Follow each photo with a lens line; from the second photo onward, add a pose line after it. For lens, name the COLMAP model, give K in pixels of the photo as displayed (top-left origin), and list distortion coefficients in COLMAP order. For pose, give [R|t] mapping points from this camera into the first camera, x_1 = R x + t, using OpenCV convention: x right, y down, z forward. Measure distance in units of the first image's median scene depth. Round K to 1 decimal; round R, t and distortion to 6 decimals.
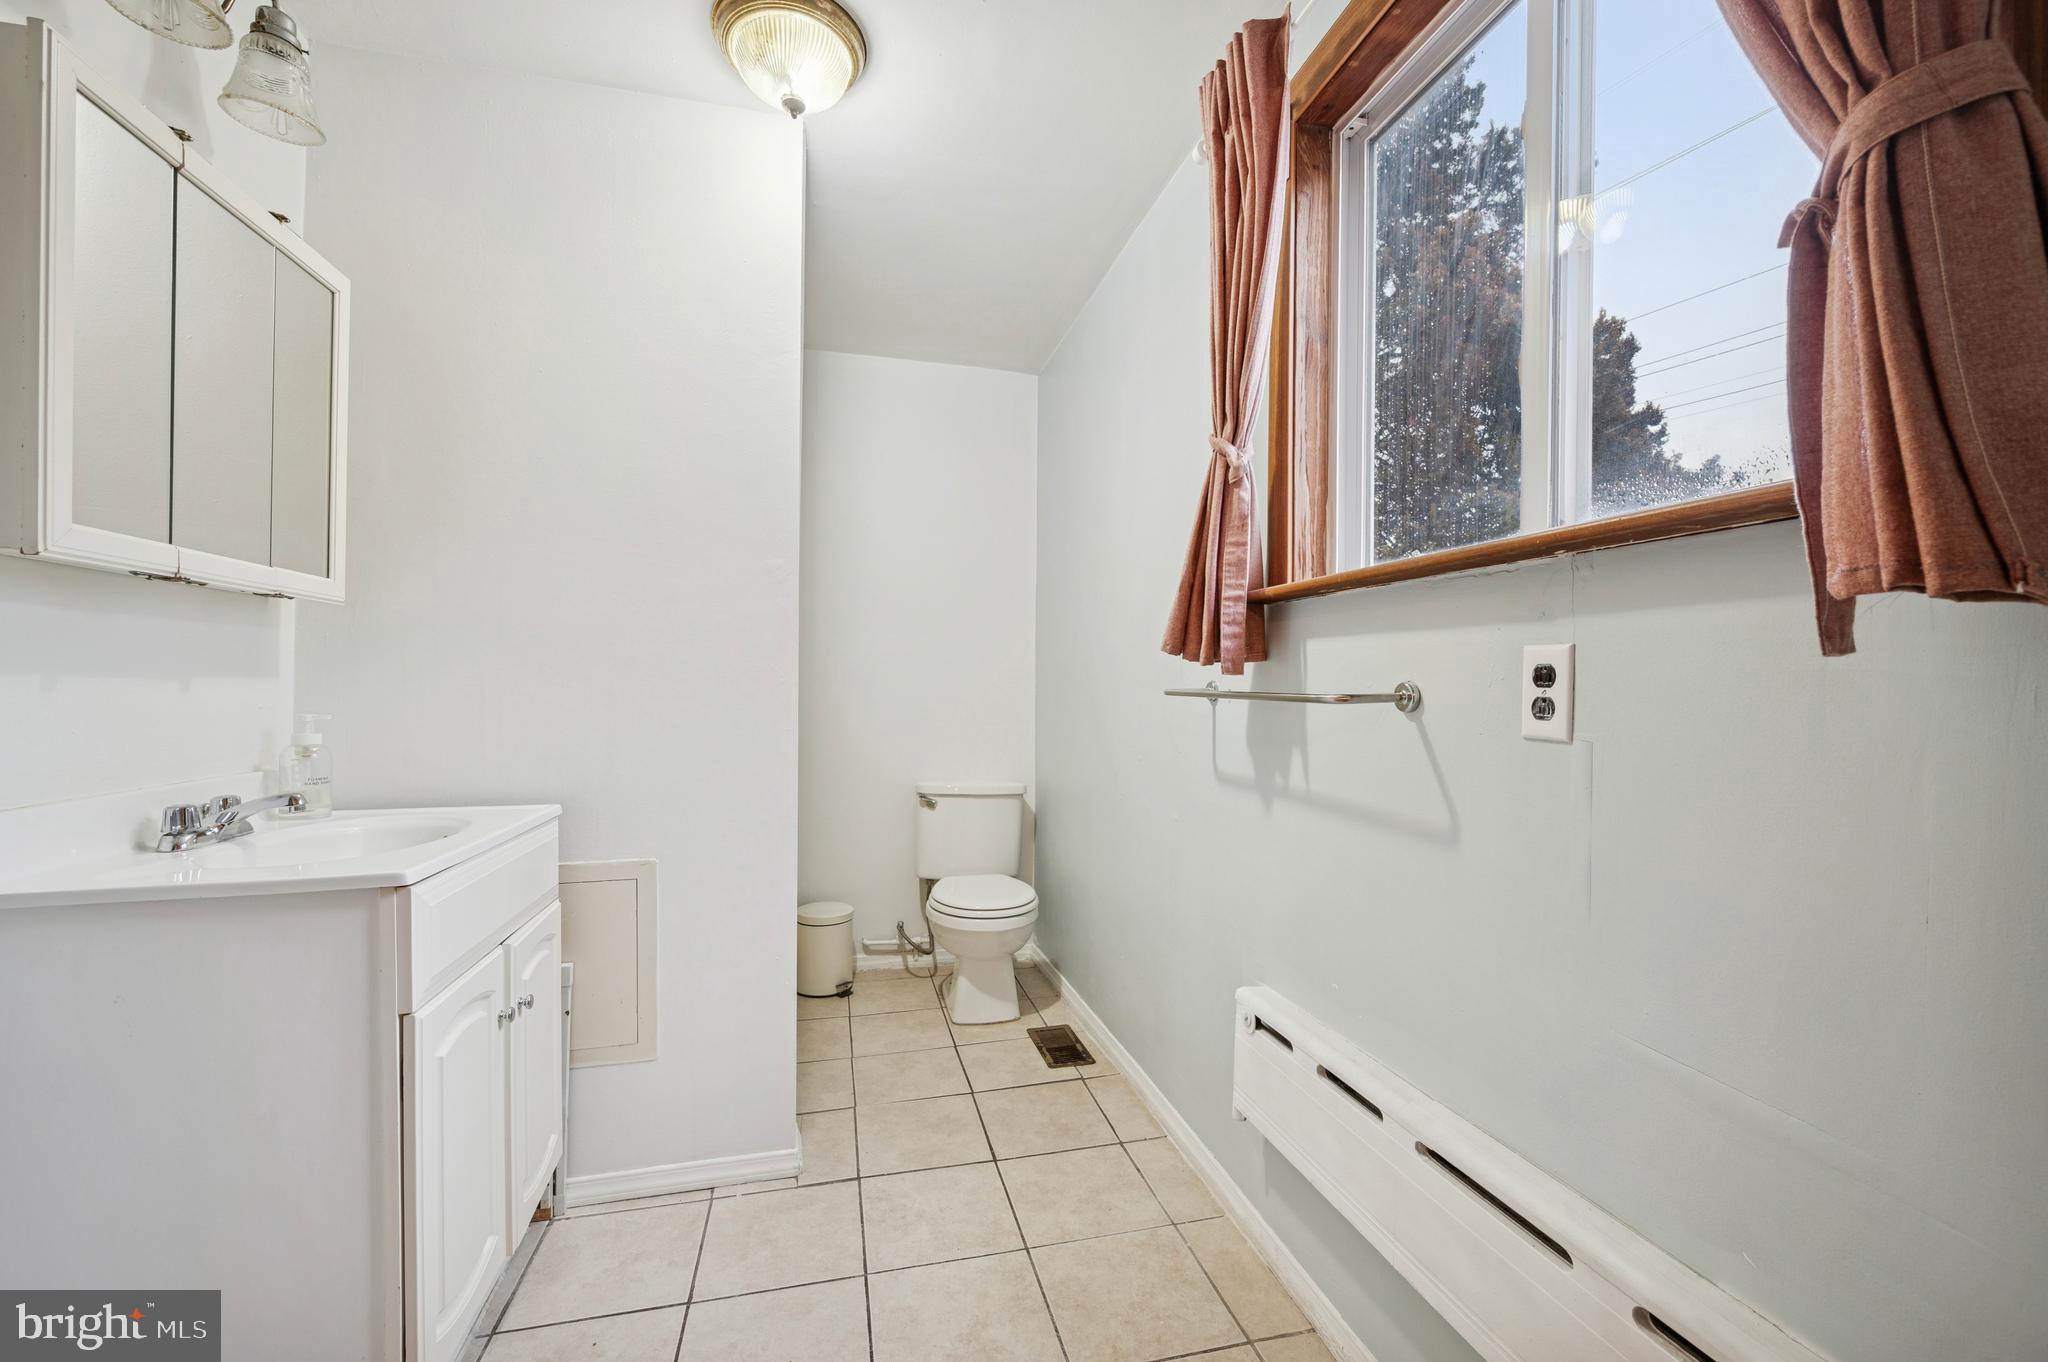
lens RADIAL K [[808.4, 0, 1021.1], [0, 808.4, 682.1], [0, 0, 1]] dist [0.002222, -0.000050]
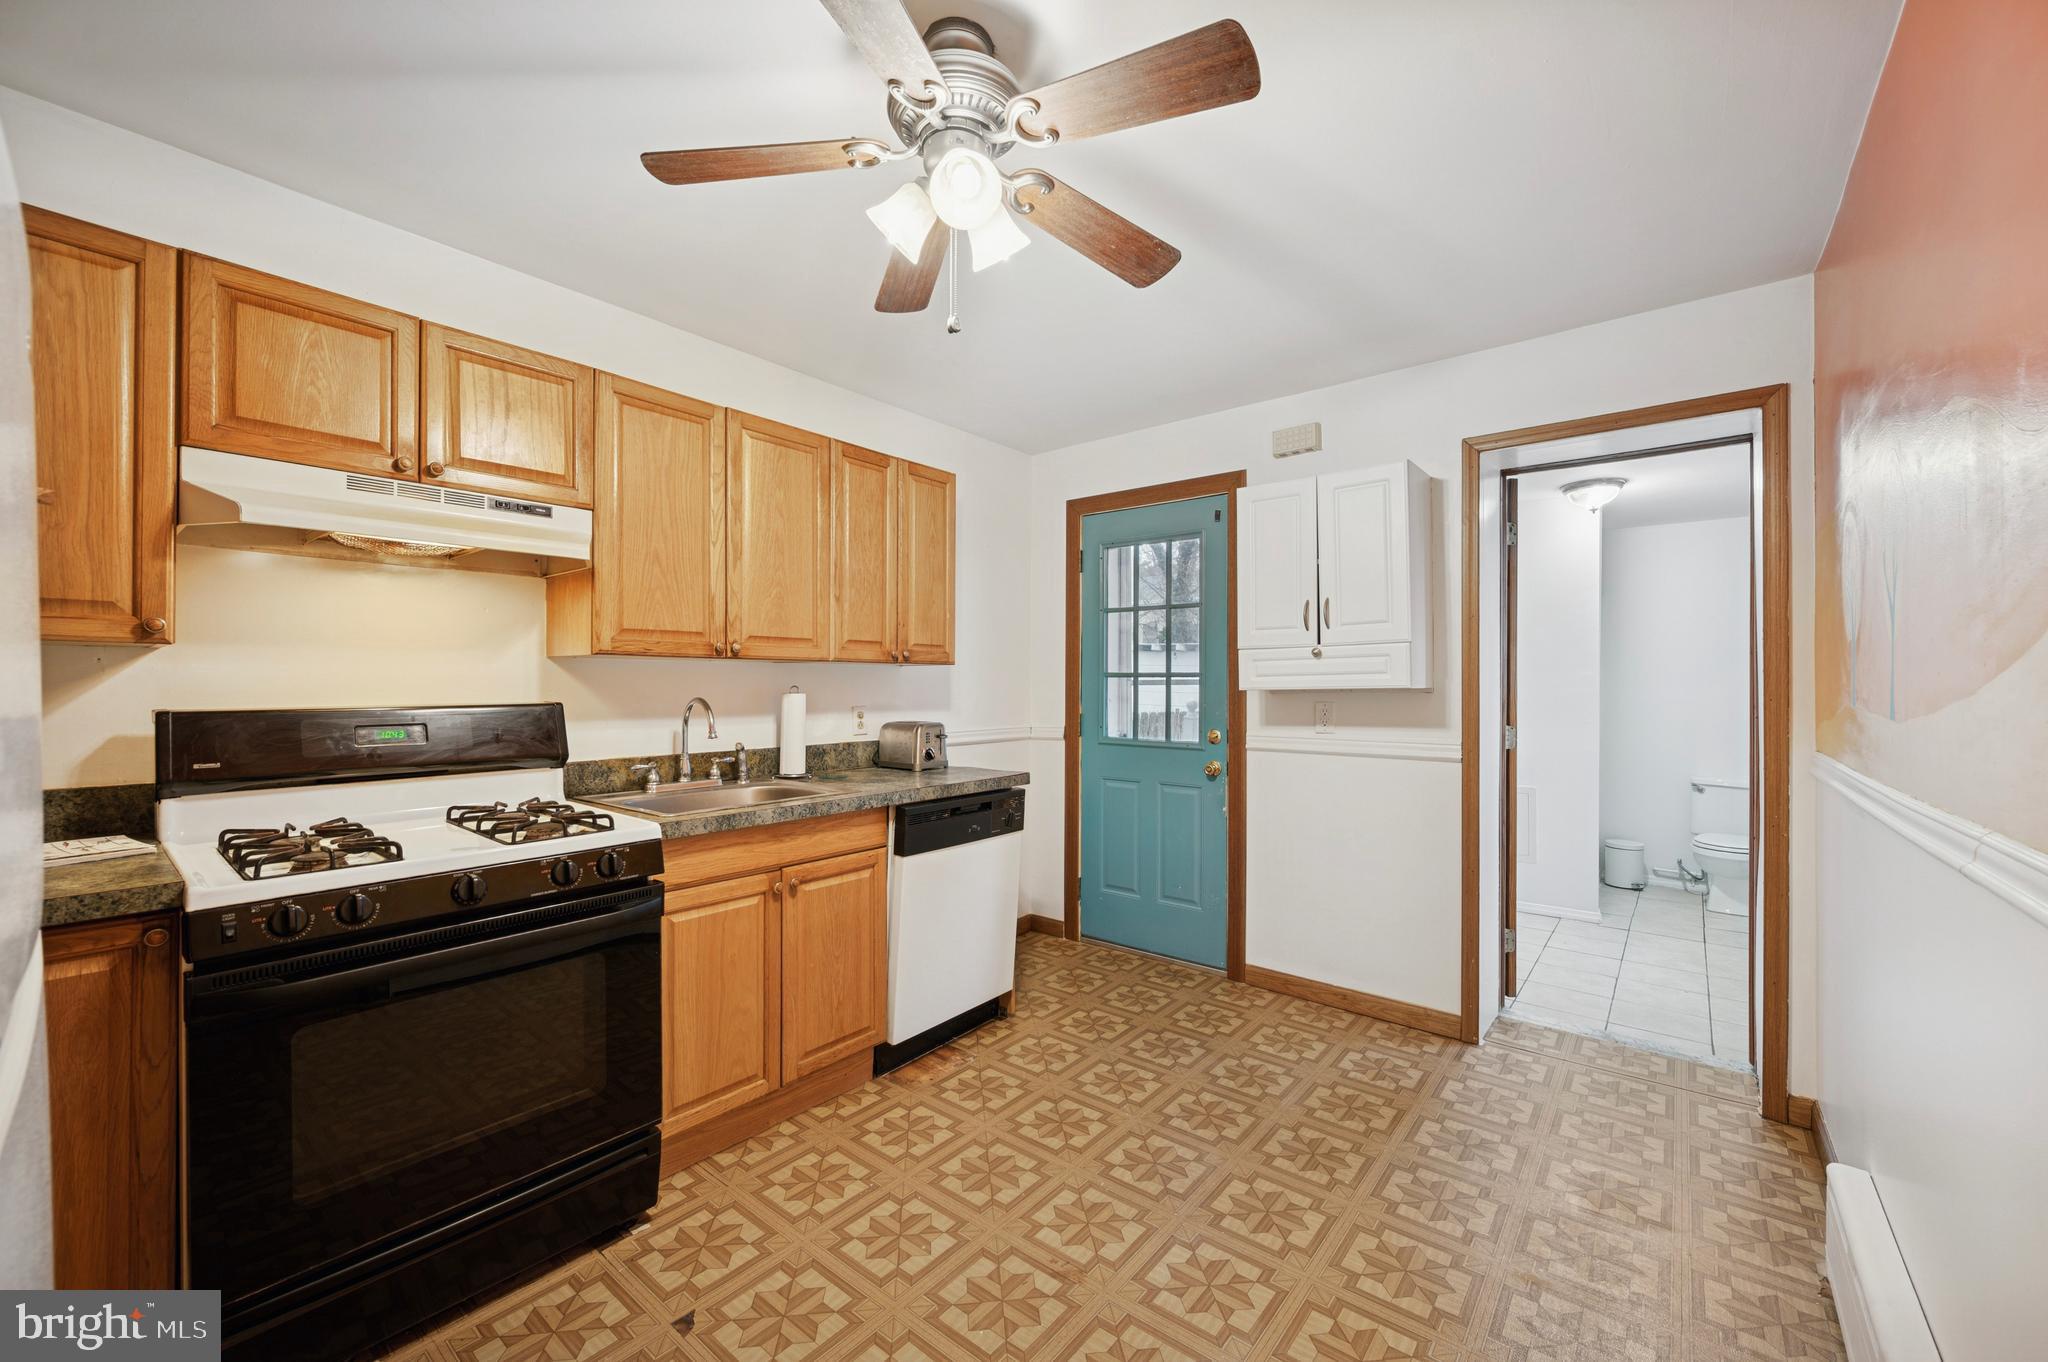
lens RADIAL K [[808.4, 0, 1027.8], [0, 808.4, 678.9], [0, 0, 1]] dist [0.002222, -0.000050]
pose [[0.610302, -0.009925, -0.792107, 0.351792], [0.002518, 0.999941, -0.010589, -0.059133], [0.792165, 0.004468, 0.610291, -1.068950]]
